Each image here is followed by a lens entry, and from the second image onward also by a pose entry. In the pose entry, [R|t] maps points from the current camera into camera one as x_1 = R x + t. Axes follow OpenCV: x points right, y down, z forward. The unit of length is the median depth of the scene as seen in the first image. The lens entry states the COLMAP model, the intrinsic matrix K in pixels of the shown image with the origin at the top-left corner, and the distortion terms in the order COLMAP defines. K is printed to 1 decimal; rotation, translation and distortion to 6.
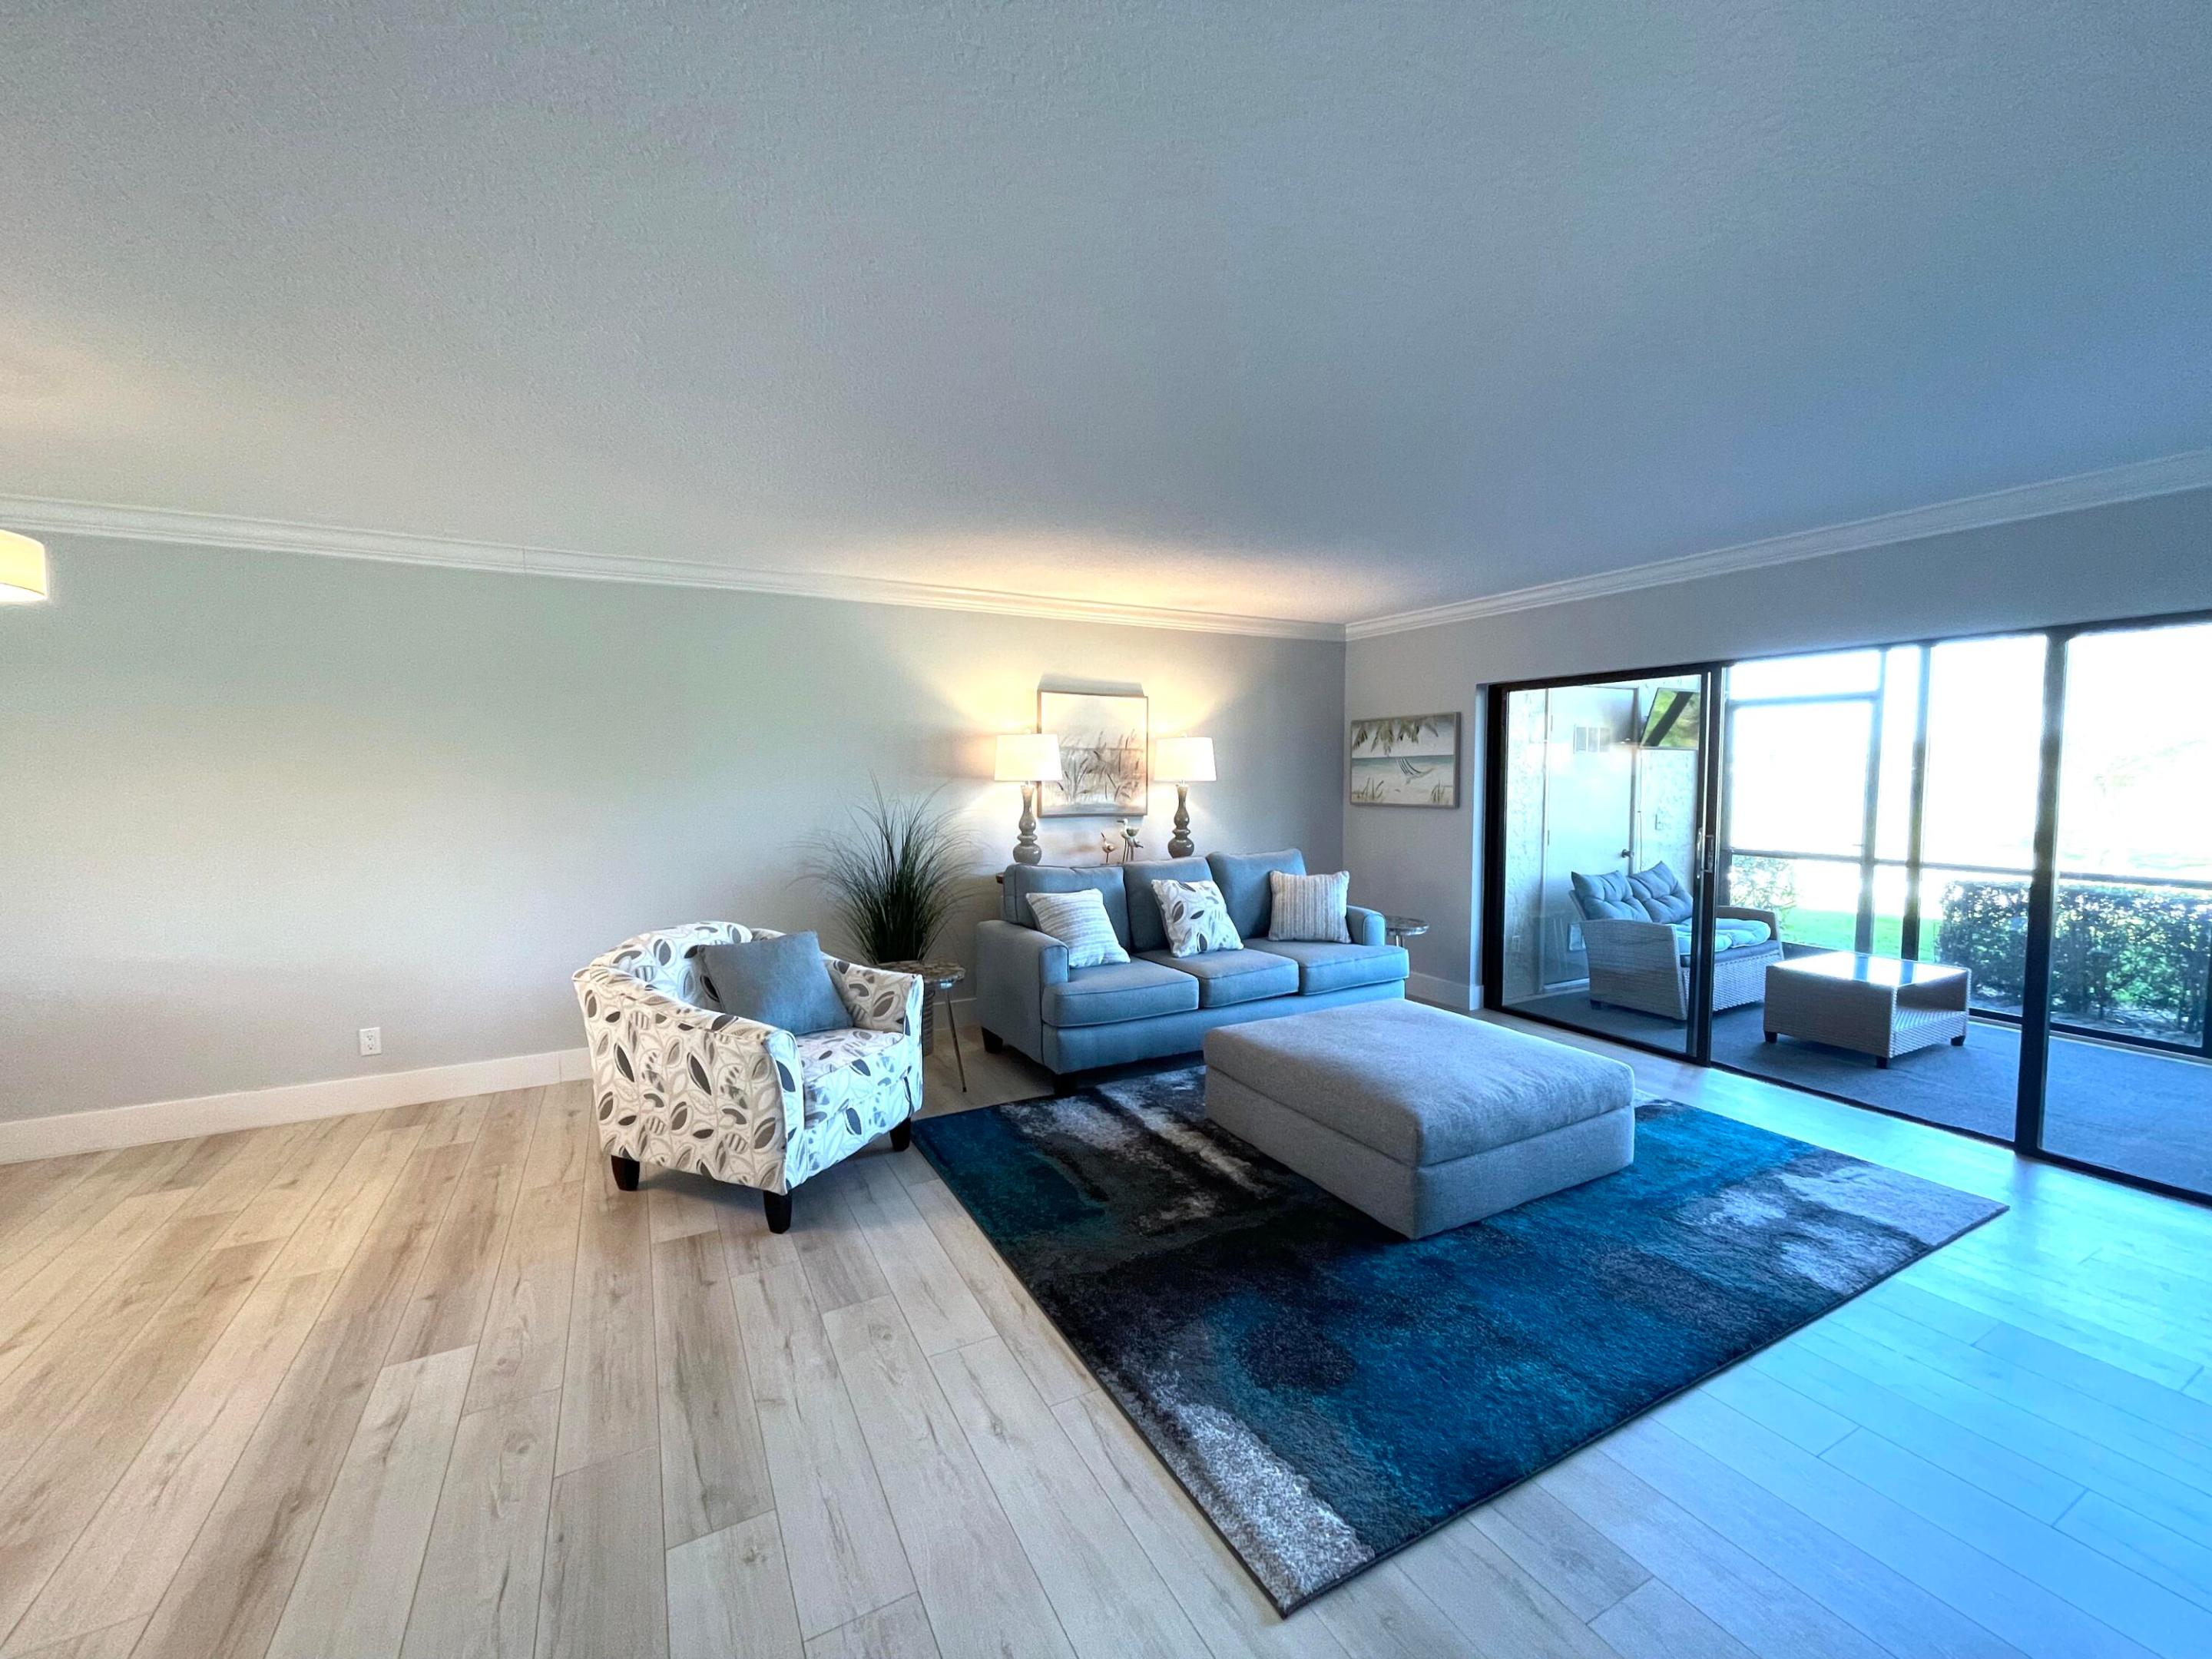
lens RADIAL K [[900.0, 0, 1102.4], [0, 900.0, 833.3], [0, 0, 1]] dist [-0.000901, 0.001261]
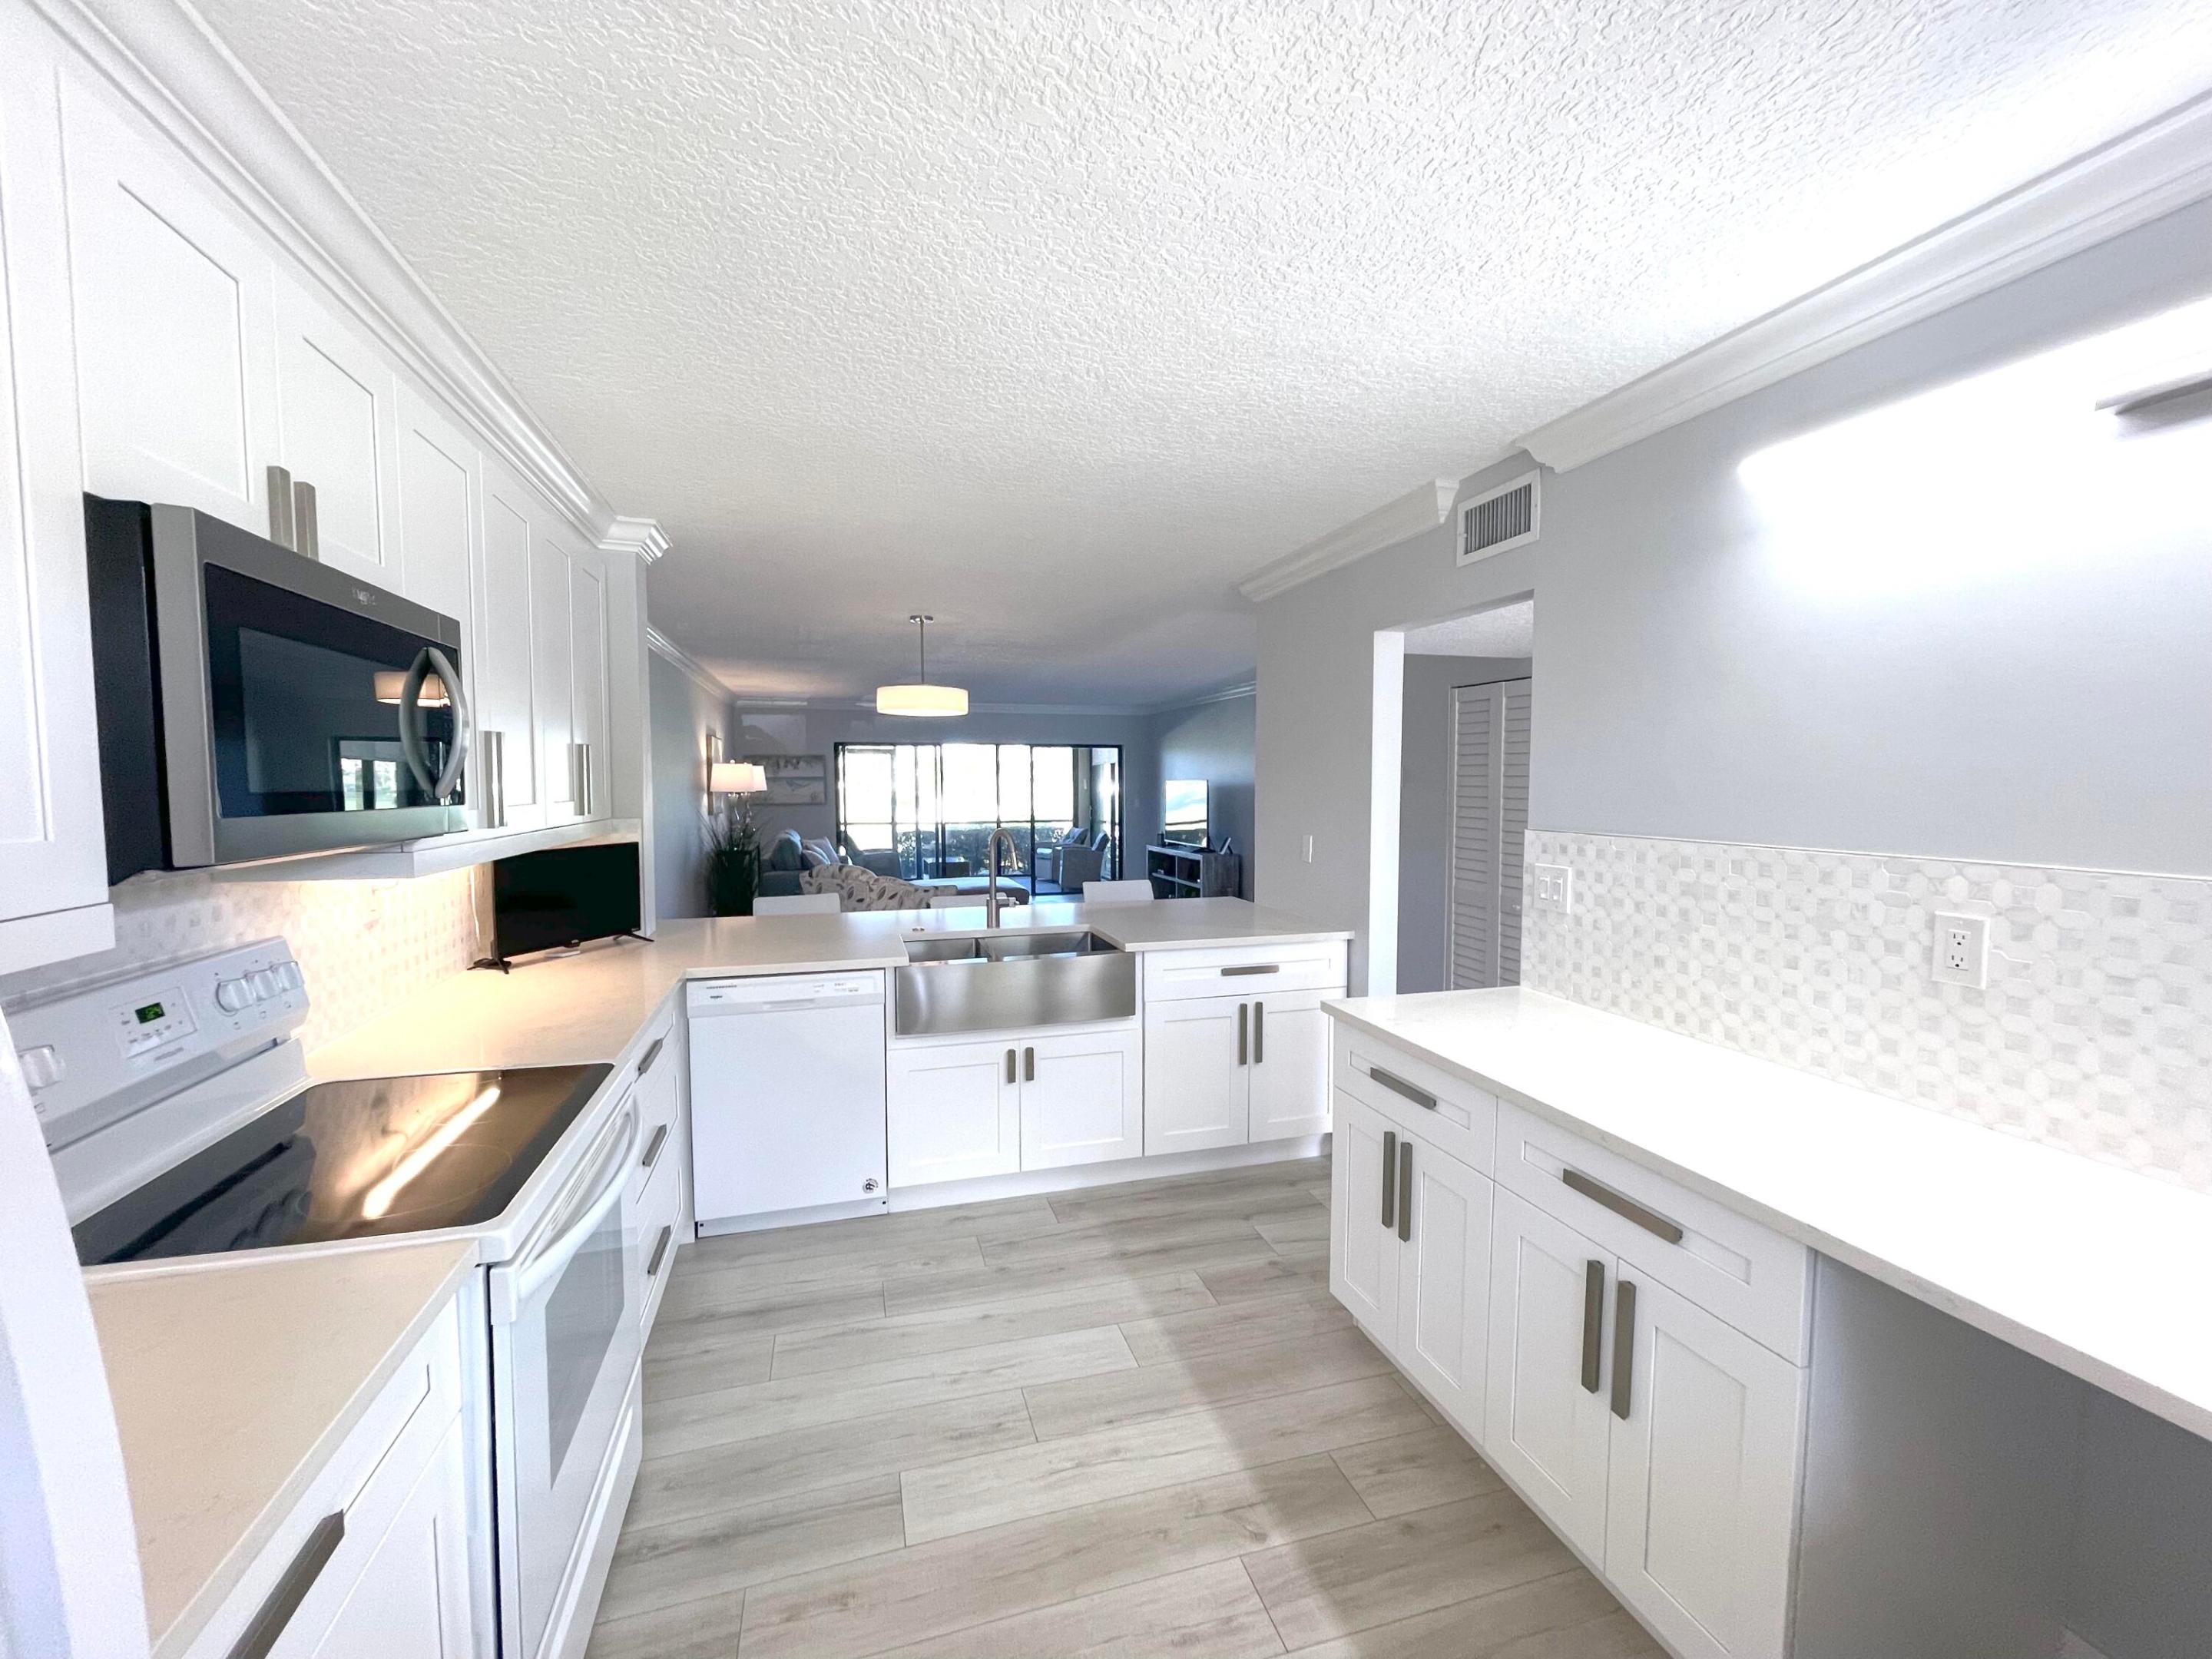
lens RADIAL K [[900.0, 0, 1102.4], [0, 900.0, 833.3], [0, 0, 1]] dist [-0.000901, 0.001261]
pose [[0.200738, -0.053748, 0.978169, -2.454129], [0.068919, 0.996795, 0.040628, -0.003740], [-0.977218, 0.059259, 0.203799, 0.031249]]
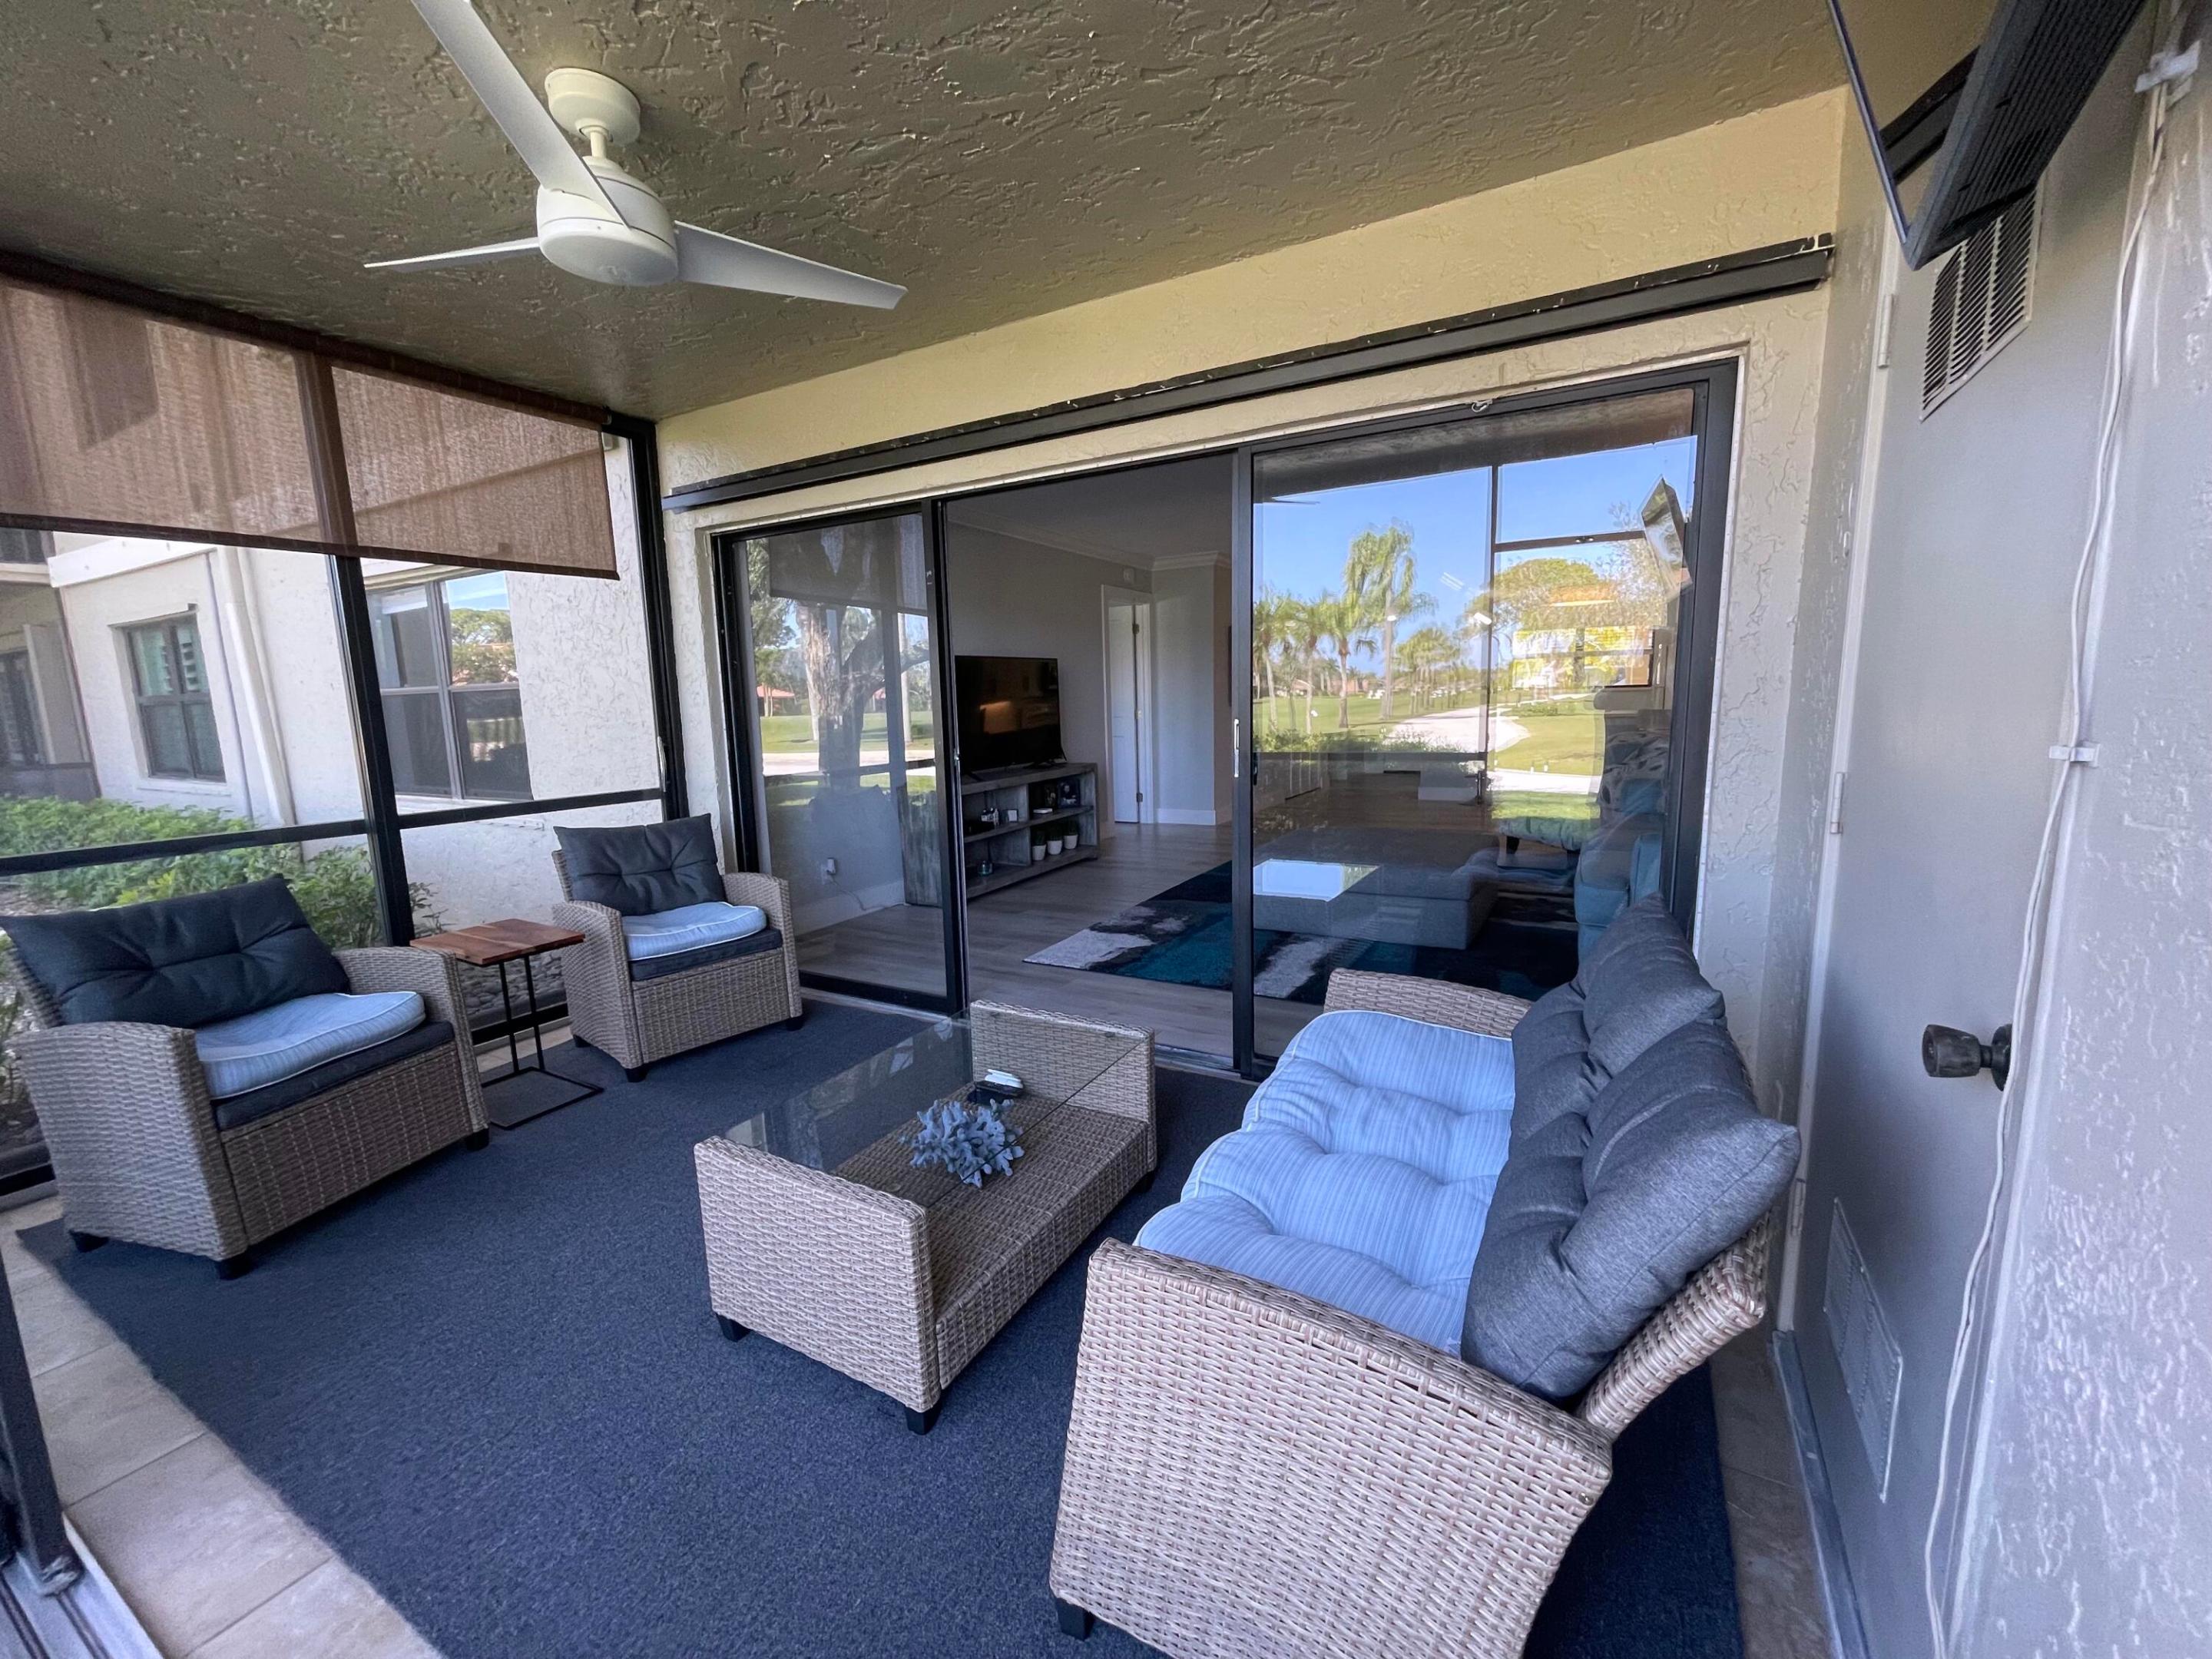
lens RADIAL K [[900.0, 0, 1102.4], [0, 900.0, 833.3], [0, 0, 1]] dist [-0.000901, 0.001261]
pose [[-0.847231, 0.104794, -0.520787, 1.559620], [-0.008198, 0.977654, 0.210061, -0.080060], [0.531162, 0.182240, -0.827439, 2.124152]]
